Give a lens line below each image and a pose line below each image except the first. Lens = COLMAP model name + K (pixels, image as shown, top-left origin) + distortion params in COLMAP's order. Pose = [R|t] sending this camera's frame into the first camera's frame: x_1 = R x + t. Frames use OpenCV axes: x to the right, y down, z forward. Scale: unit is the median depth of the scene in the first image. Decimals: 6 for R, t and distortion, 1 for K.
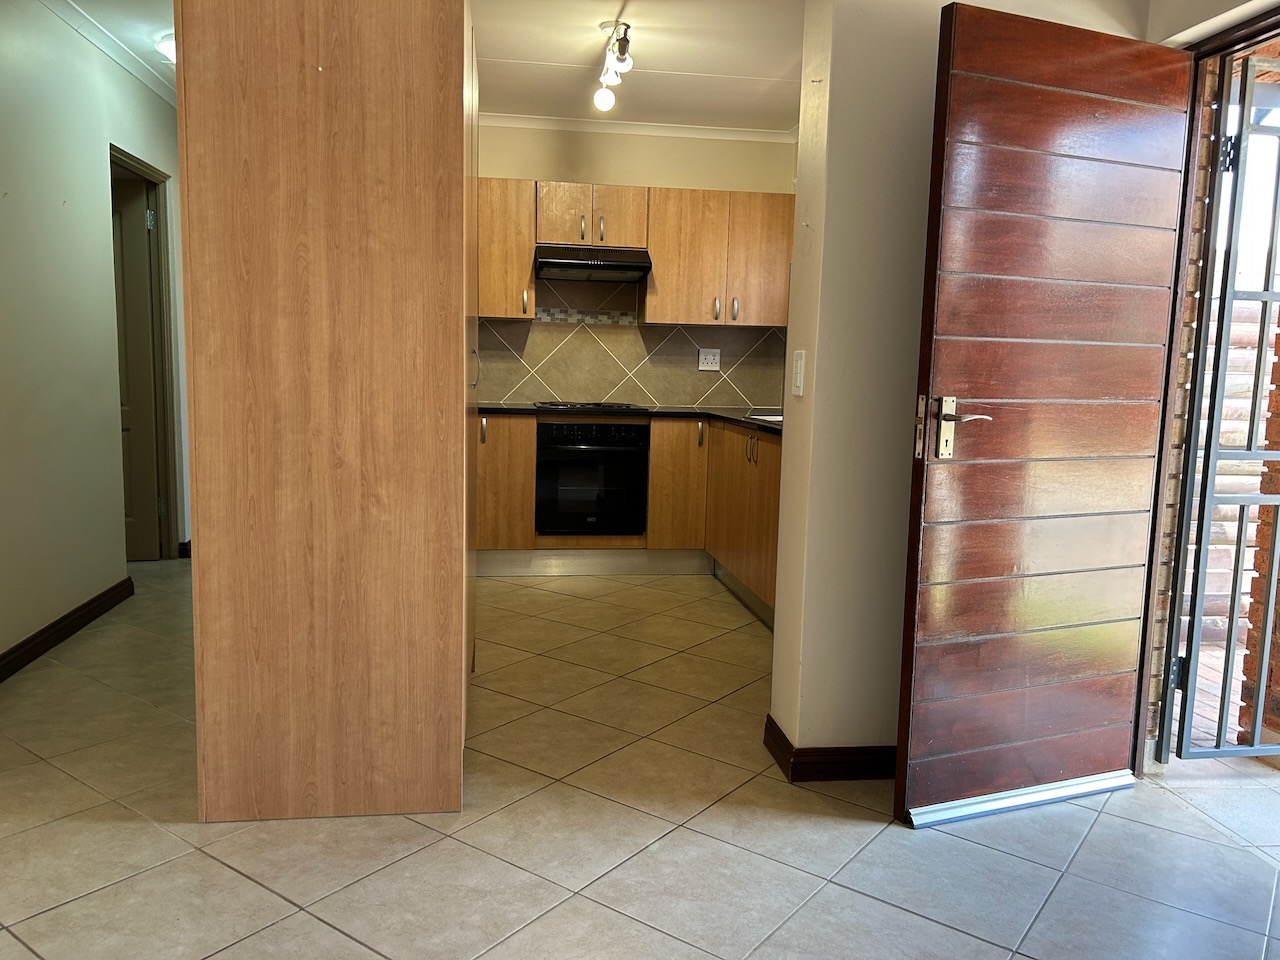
lens RADIAL K [[965.3, 0, 640.0], [0, 965.3, 480.0], [0, 0, 1]] dist [0.010883, -0.002946]
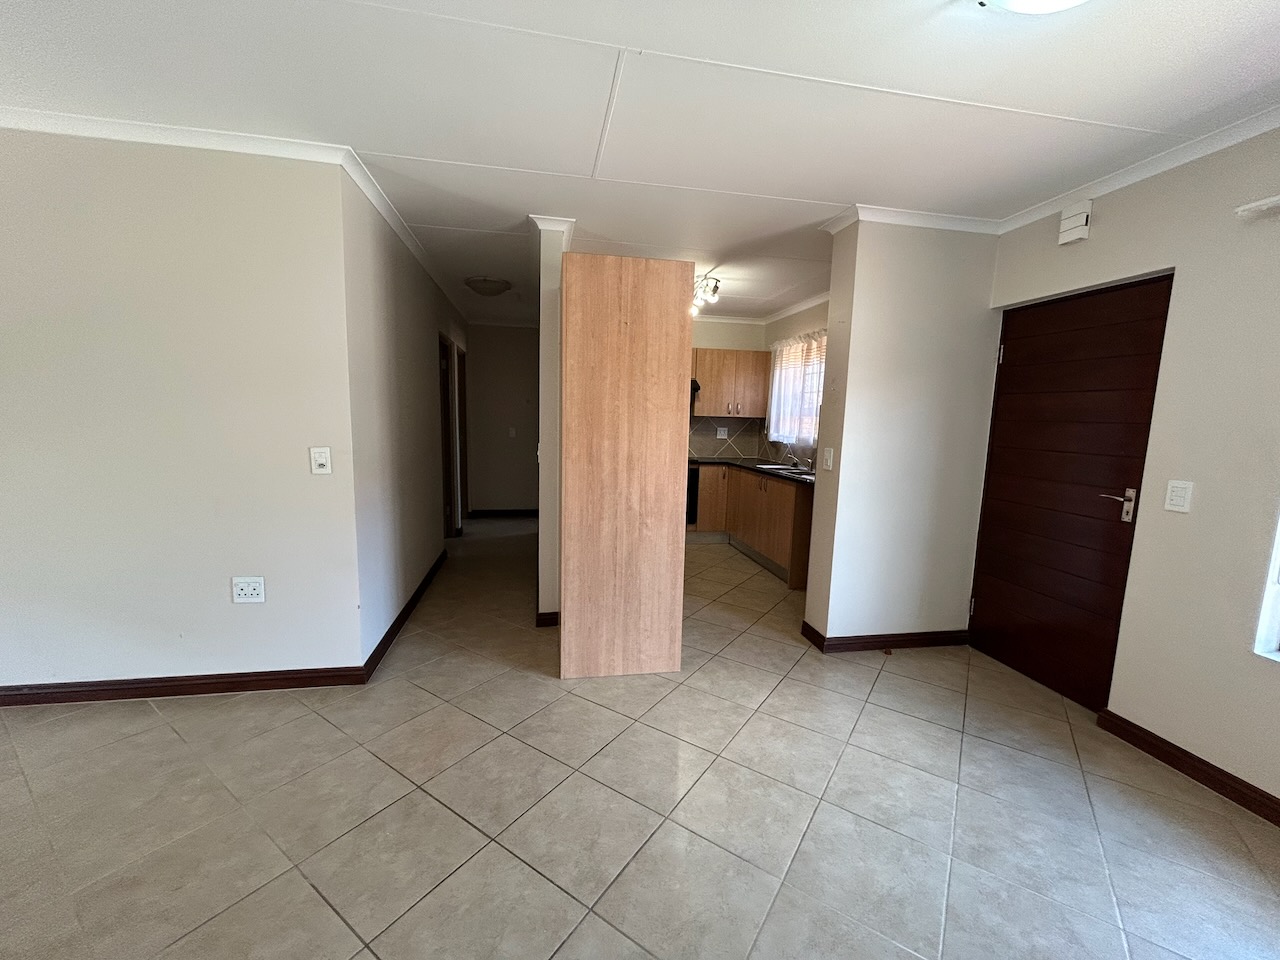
lens RADIAL K [[517.1, 0, 636.8], [0, 517.1, 483.0], [0, 0, 1]] dist [-0.000041, 0.000471]
pose [[0.999476, -0.004940, 0.031992, -0.328280], [0.004637, 0.999944, 0.009527, -0.082293], [-0.032038, -0.009374, 0.999443, -0.123962]]
